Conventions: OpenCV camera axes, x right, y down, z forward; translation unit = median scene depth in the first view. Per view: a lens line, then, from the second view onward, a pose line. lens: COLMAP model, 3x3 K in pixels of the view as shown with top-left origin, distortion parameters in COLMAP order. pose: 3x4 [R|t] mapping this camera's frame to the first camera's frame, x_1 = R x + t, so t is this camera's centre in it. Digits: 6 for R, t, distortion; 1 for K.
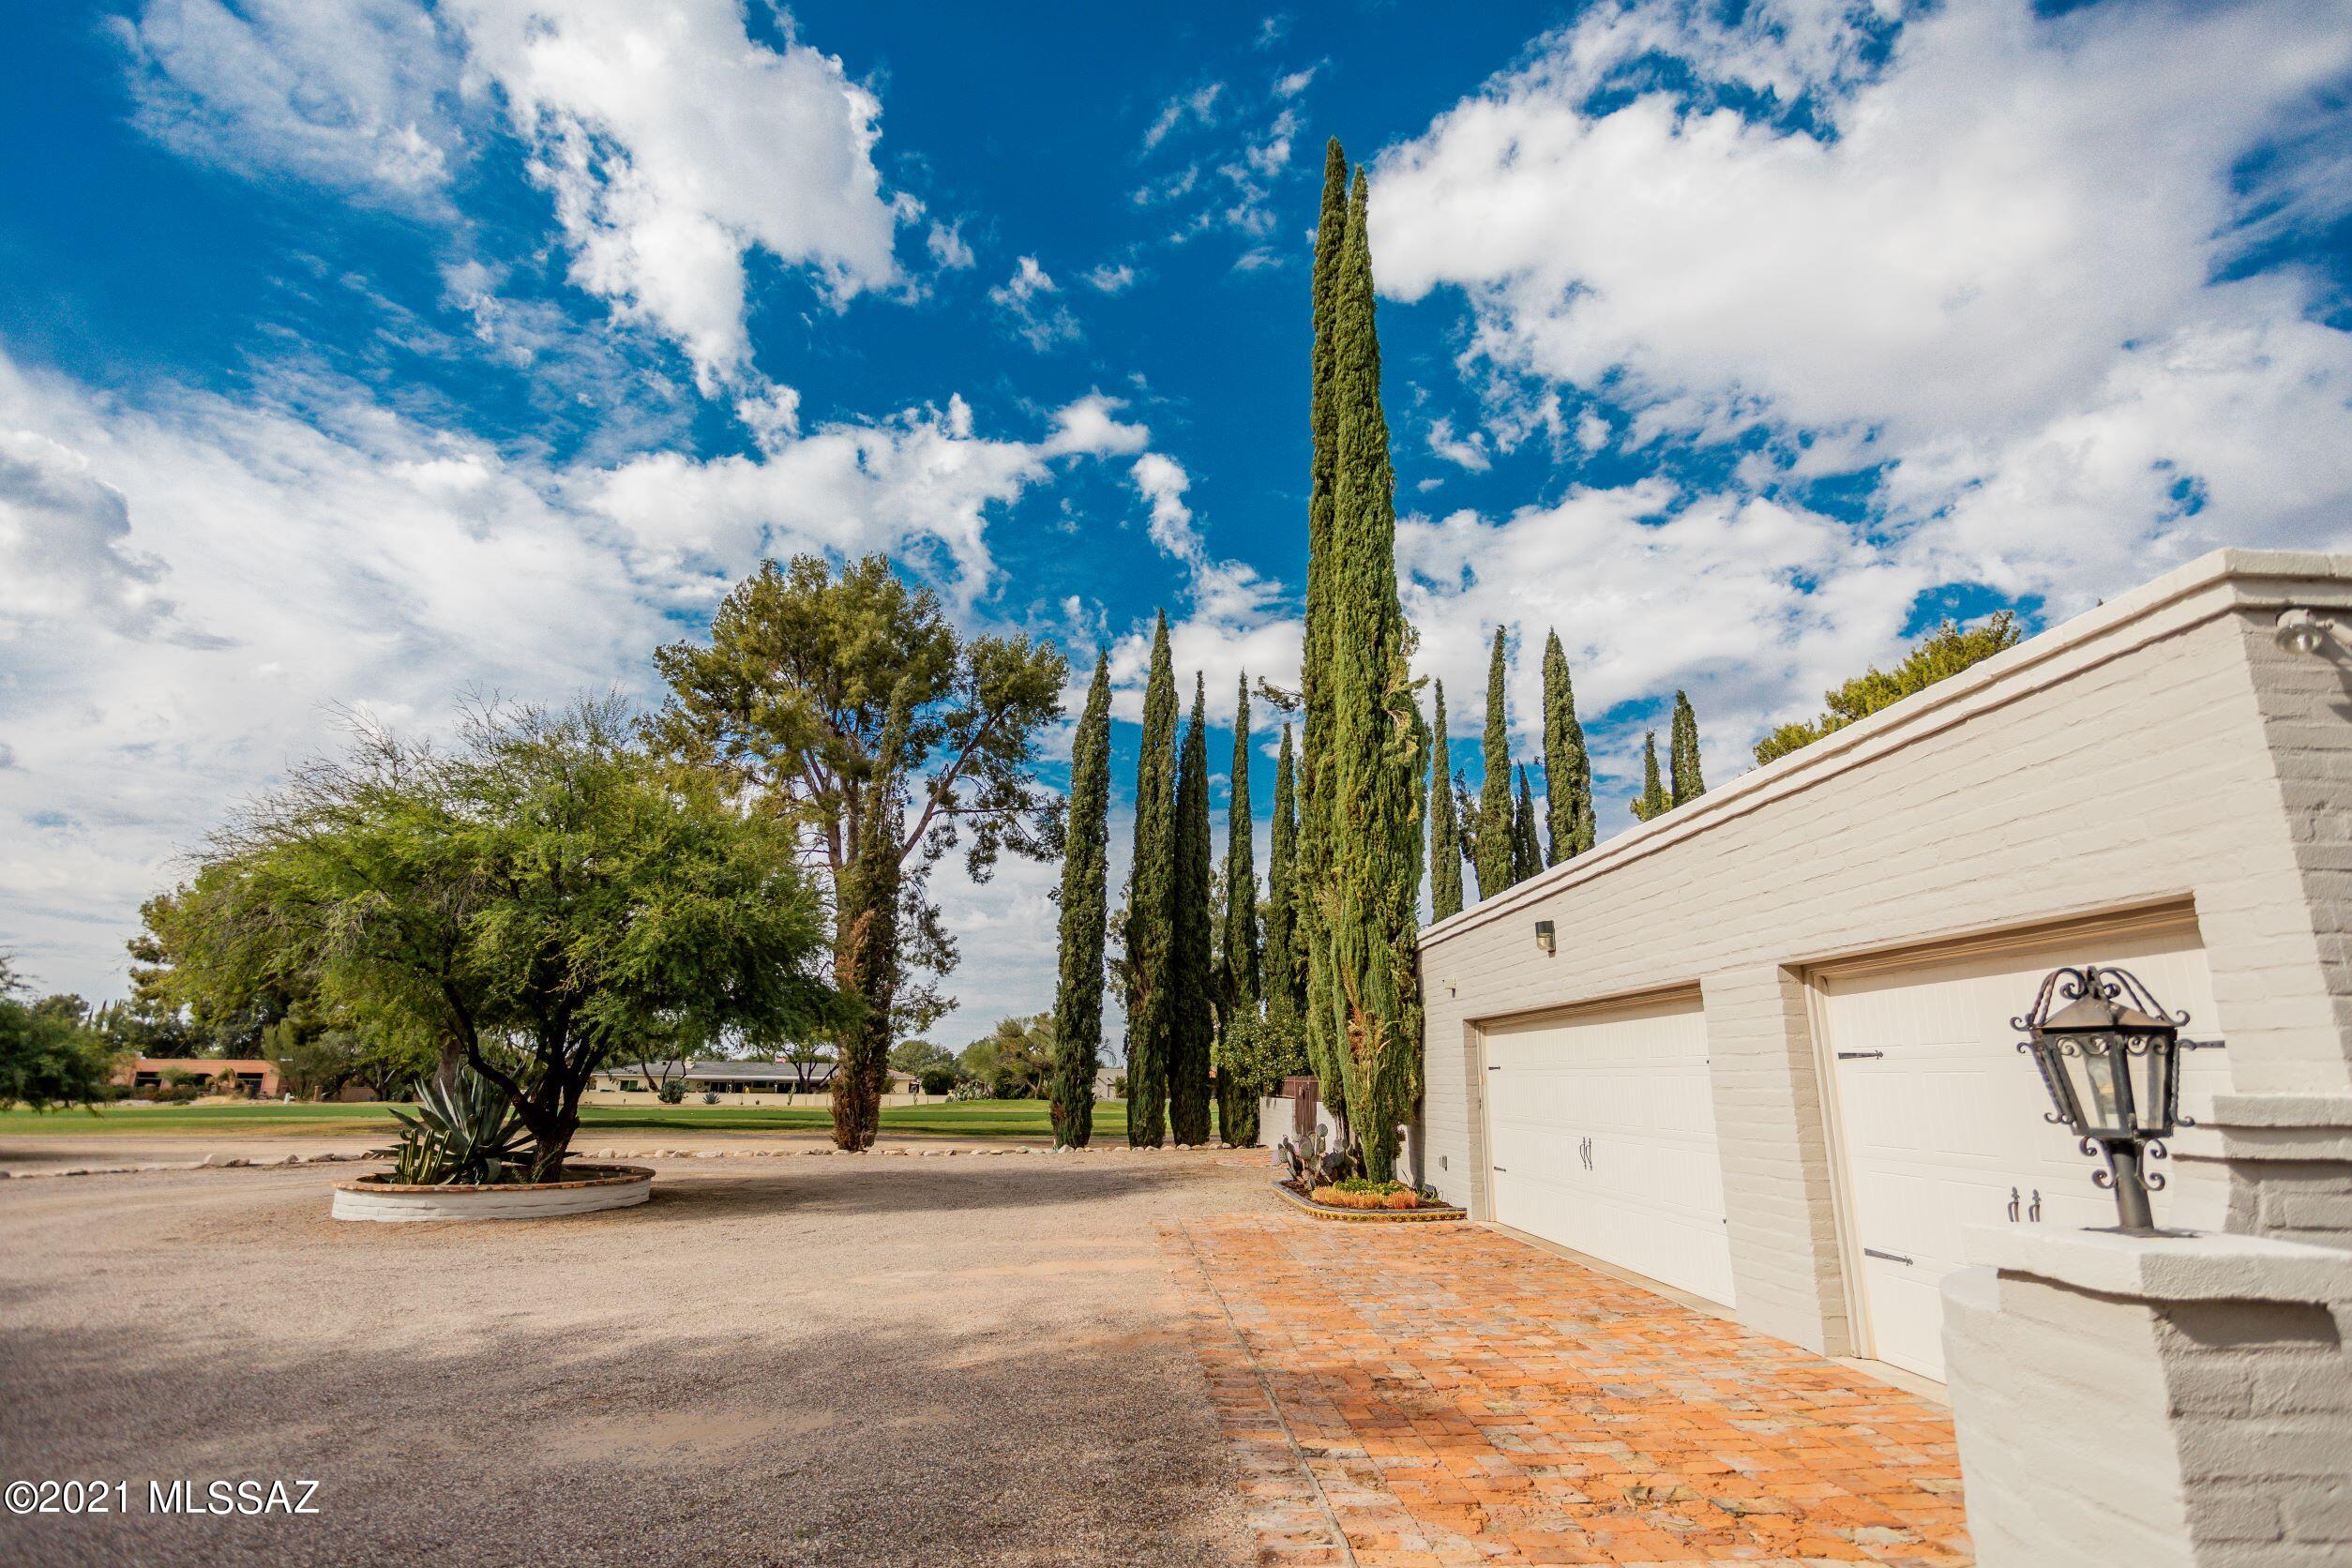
lens RADIAL K [[1155.9, 0, 1184.7], [0, 1155.9, 789.3], [0, 0, 1]] dist [0.001355, 0.000703]
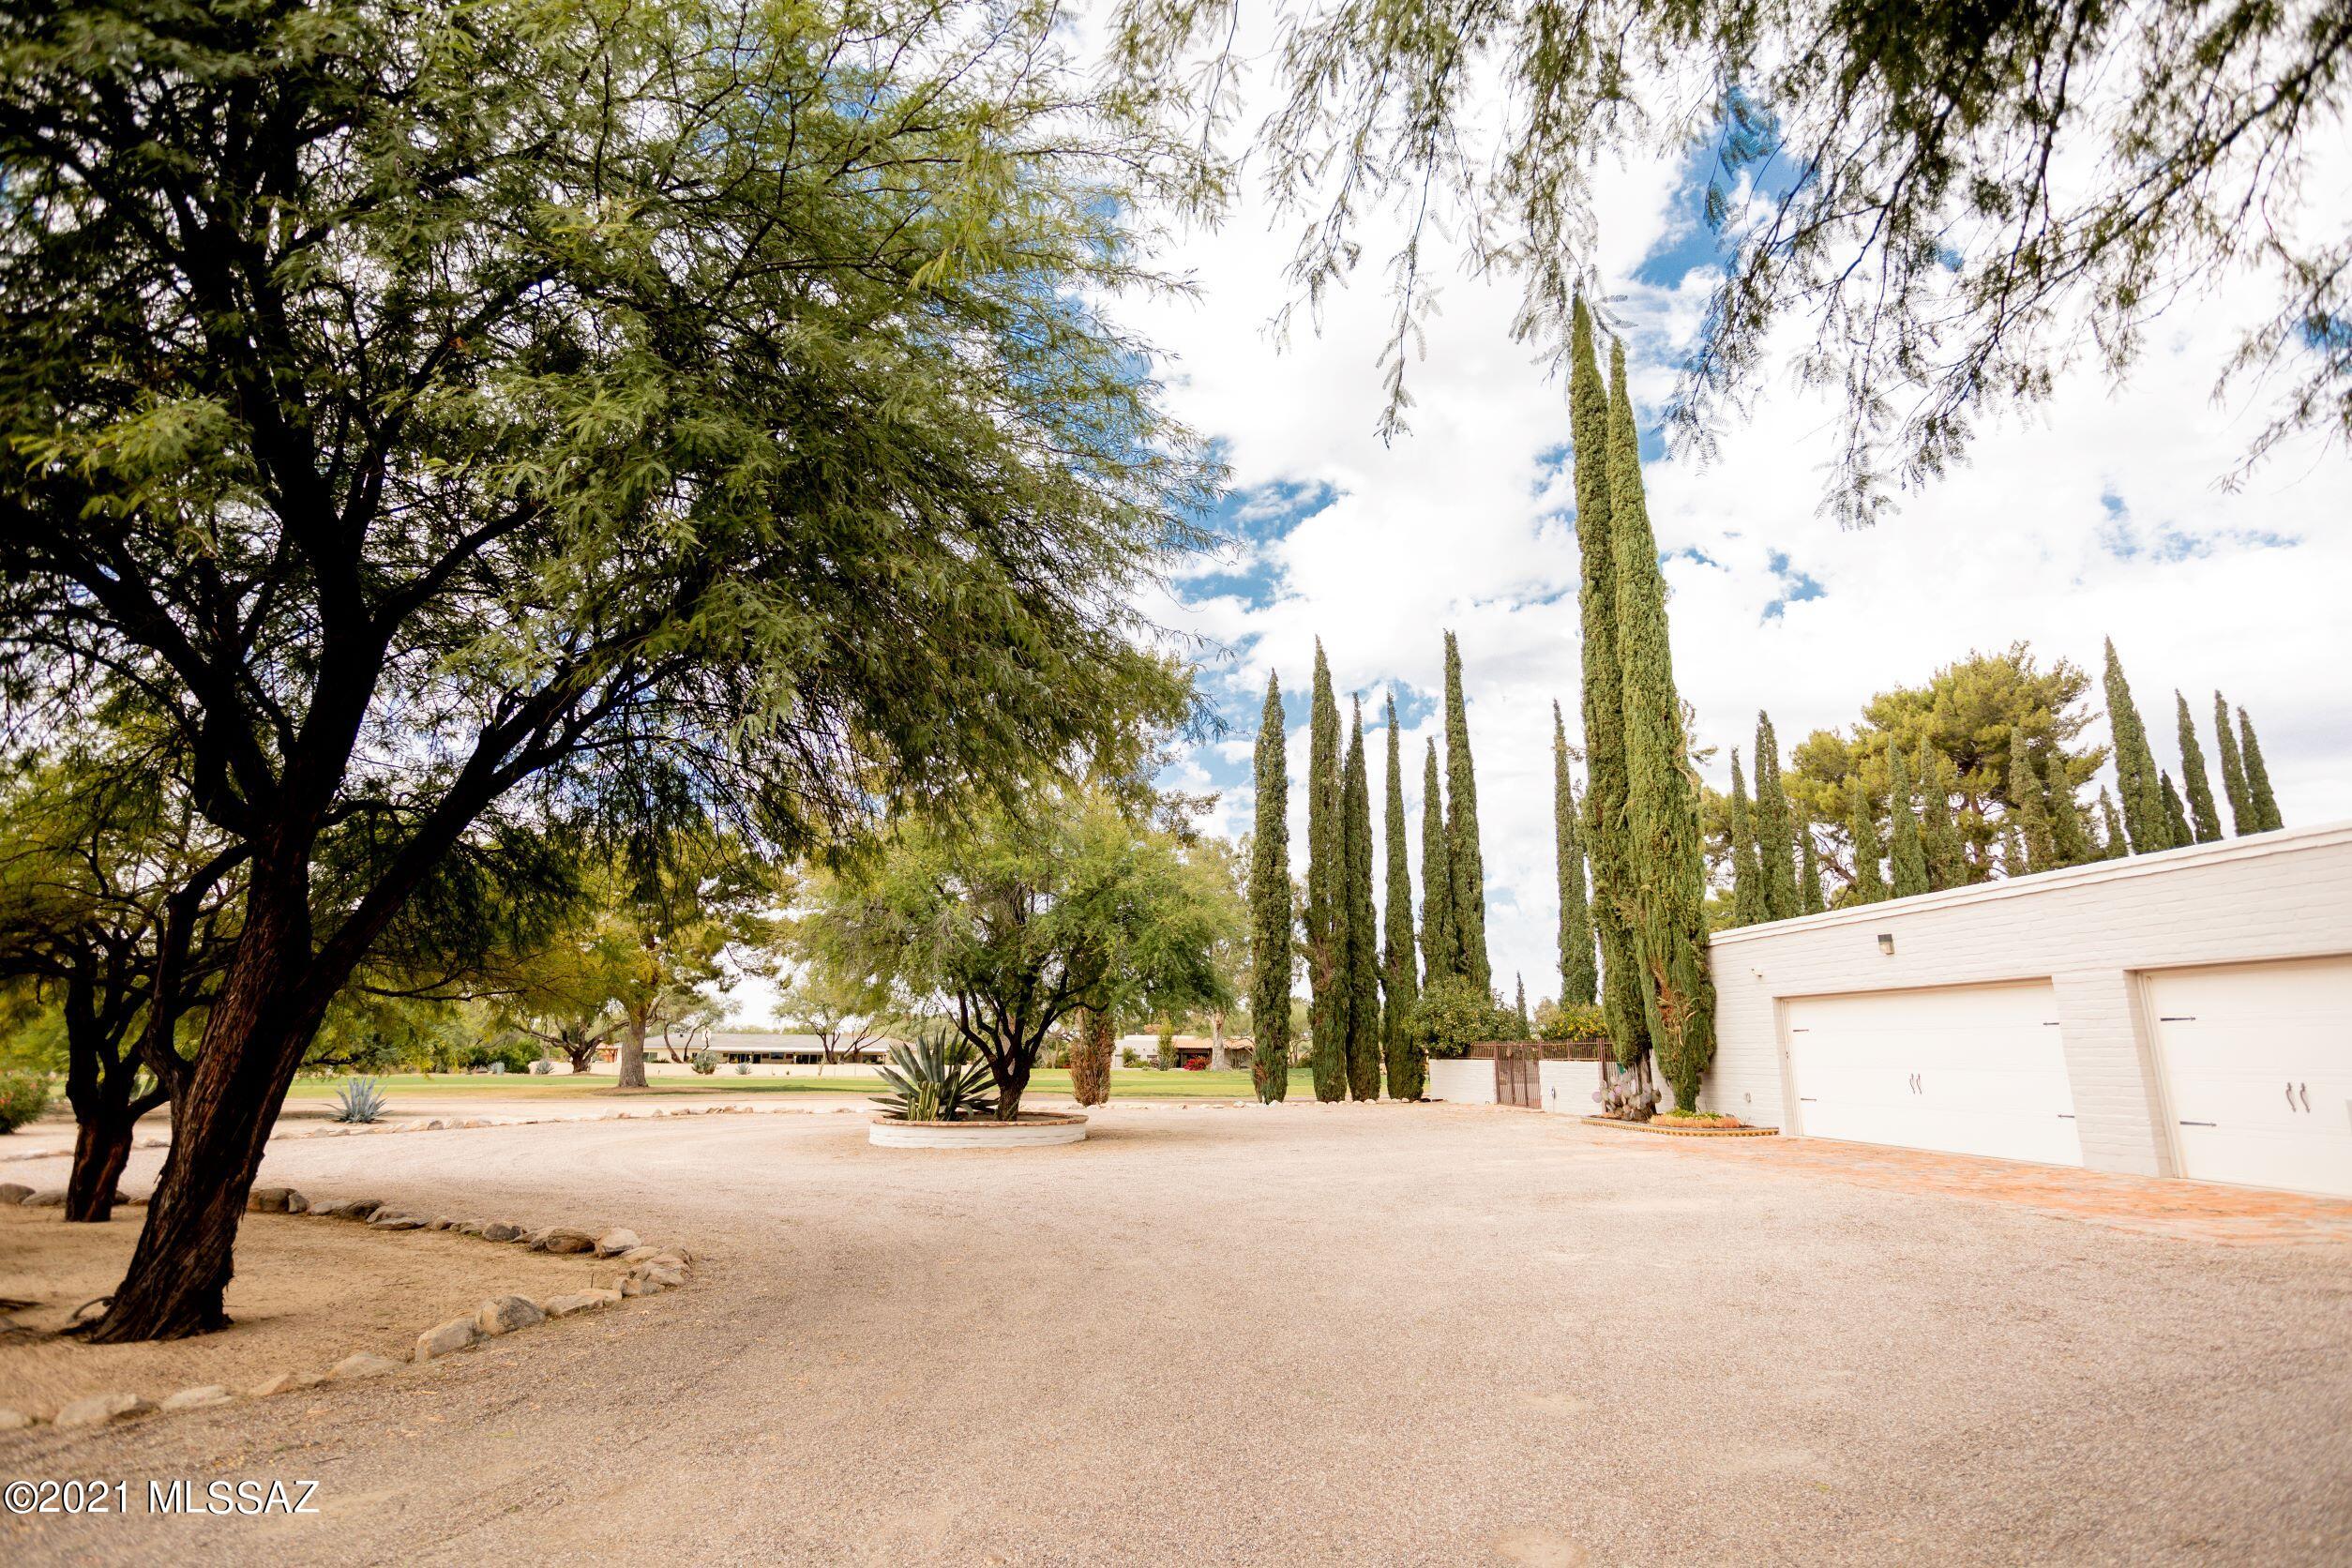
lens RADIAL K [[1168.8, 0, 1178.4], [0, 1168.8, 782.7], [0, 0, 1]] dist [-0.003532, 0.005726]
pose [[0.999247, 0.006383, 0.038264, -0.685404], [-0.007121, 0.999790, 0.019191, -0.109097], [-0.038133, -0.019449, 0.999083, -0.507090]]
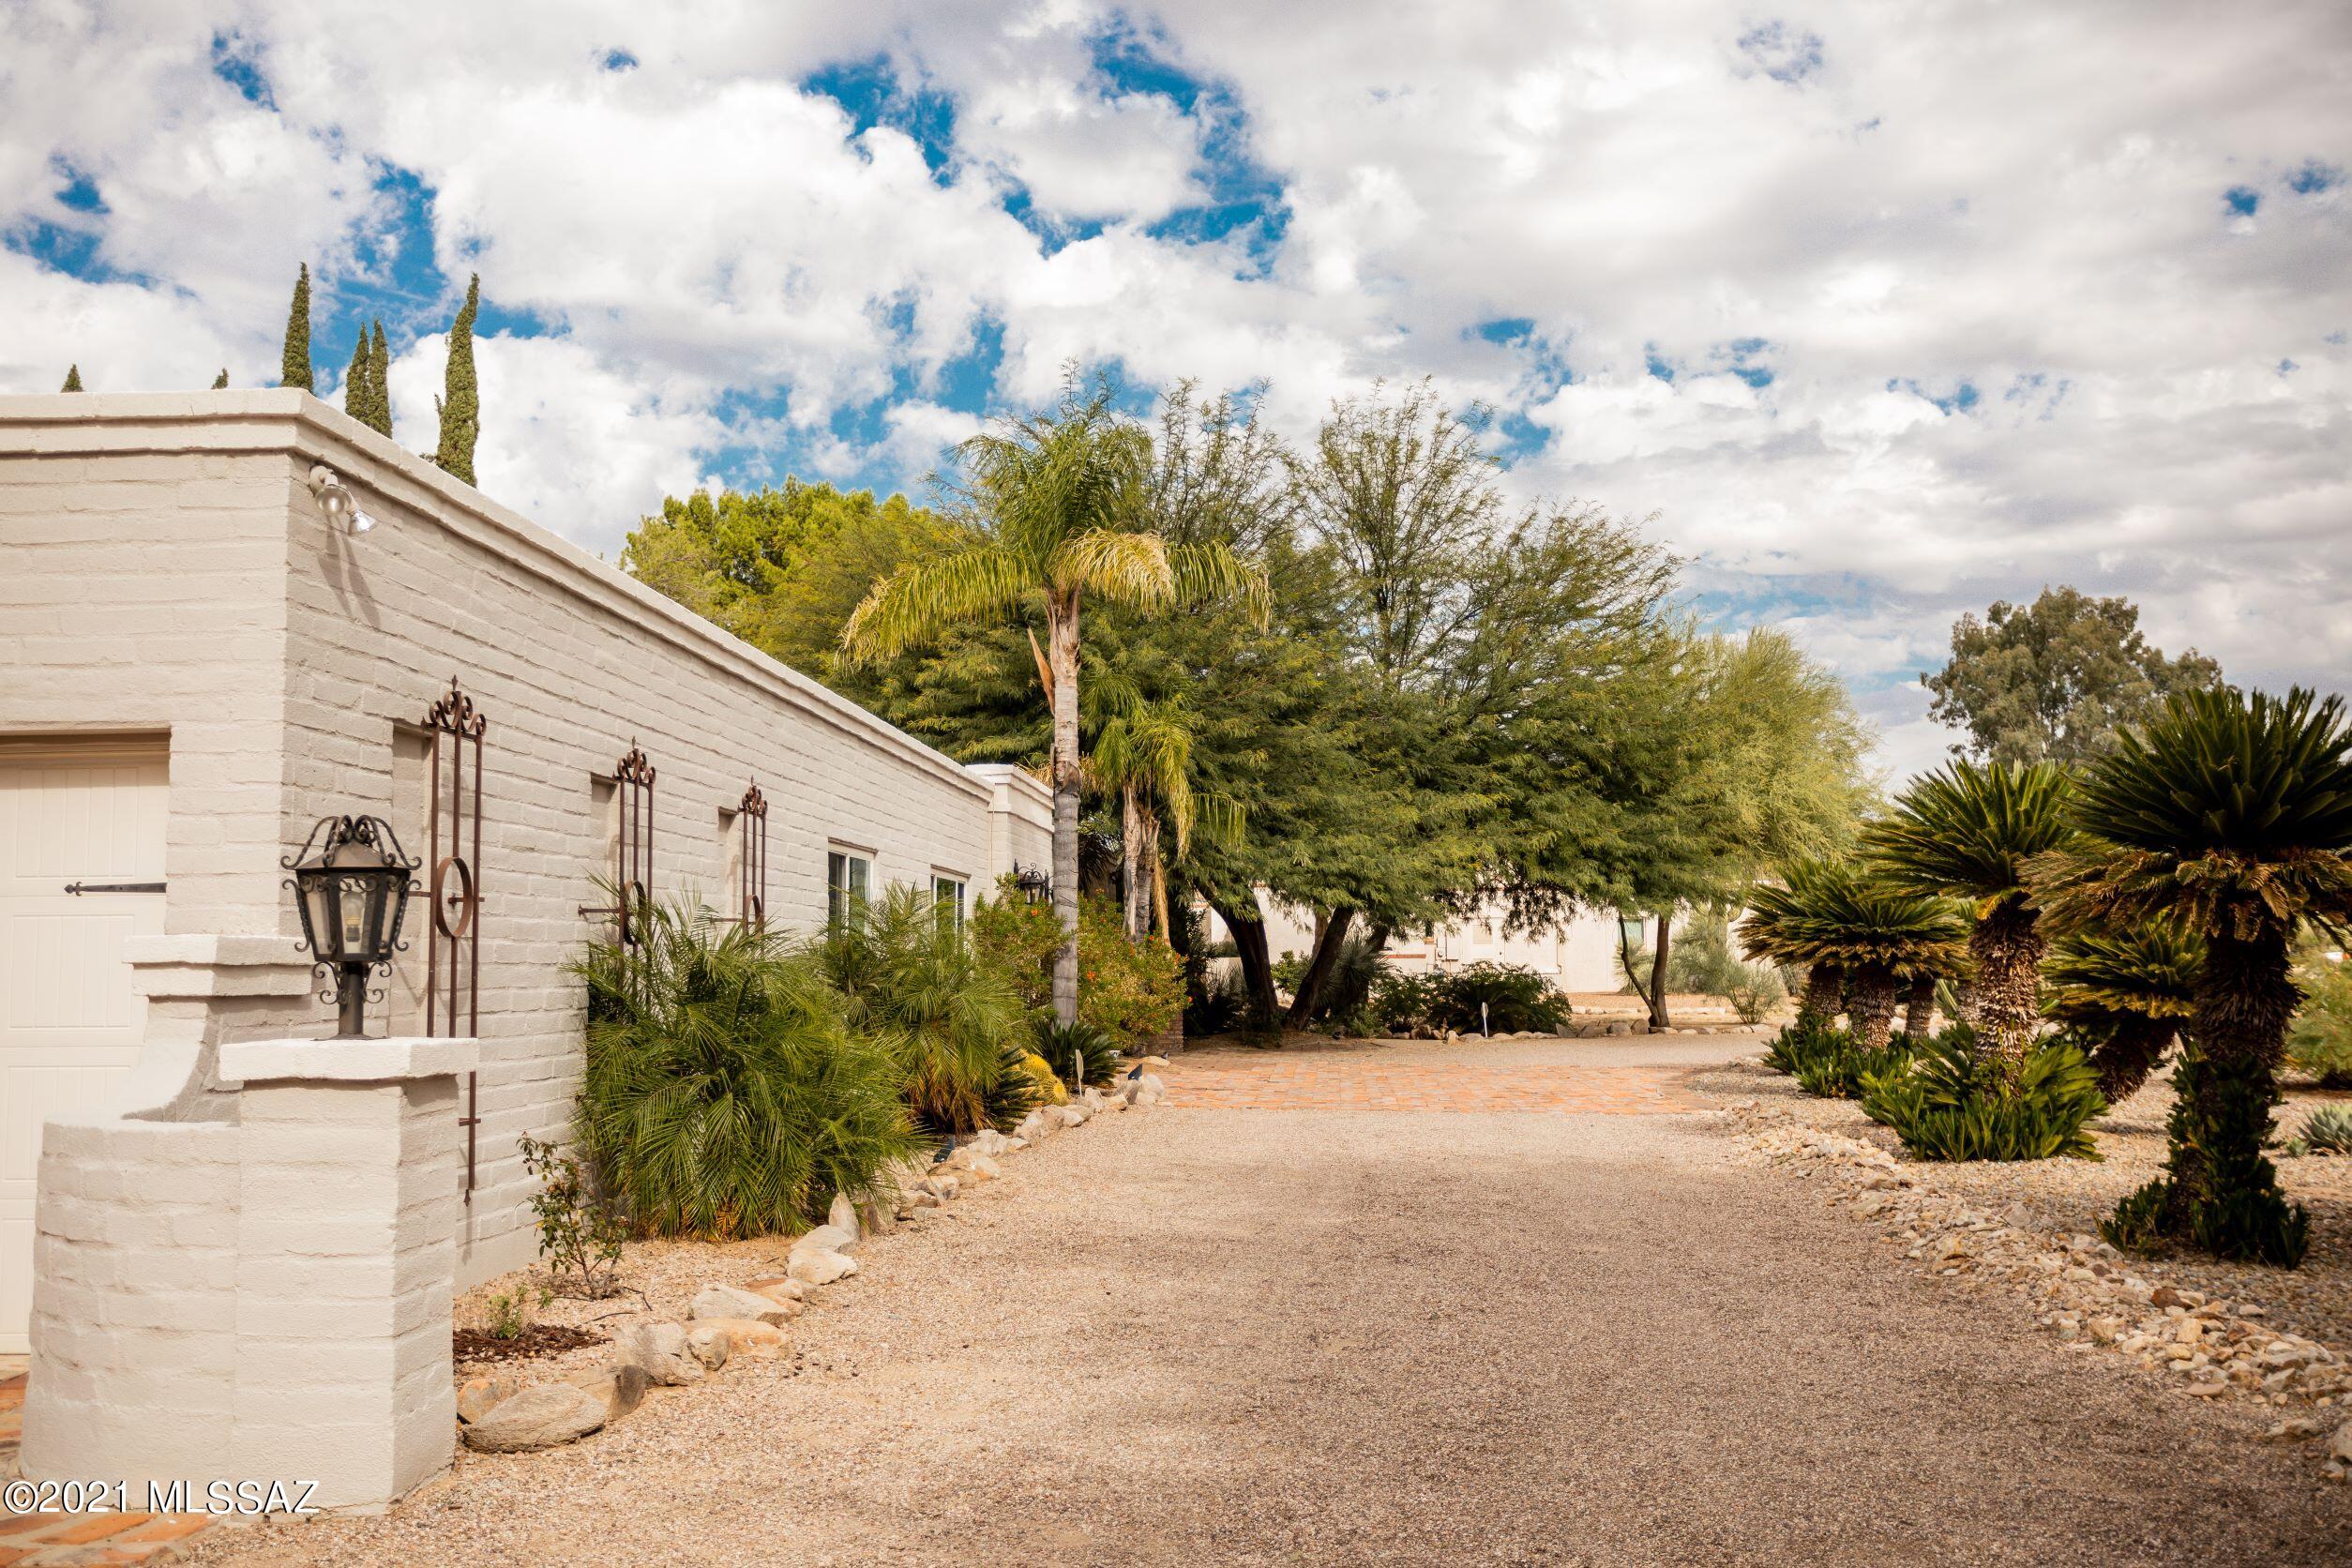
lens RADIAL K [[2089.4, 0, 1176.8], [0, 2089.4, 786.0], [0, 0, 1]] dist [0.001265, 0.001257]
pose [[0.140193, 0.071882, 0.987511, -0.279584], [-0.233825, 0.971554, -0.037525, 0.003448], [-0.962118, -0.225644, 0.153013, -0.018756]]
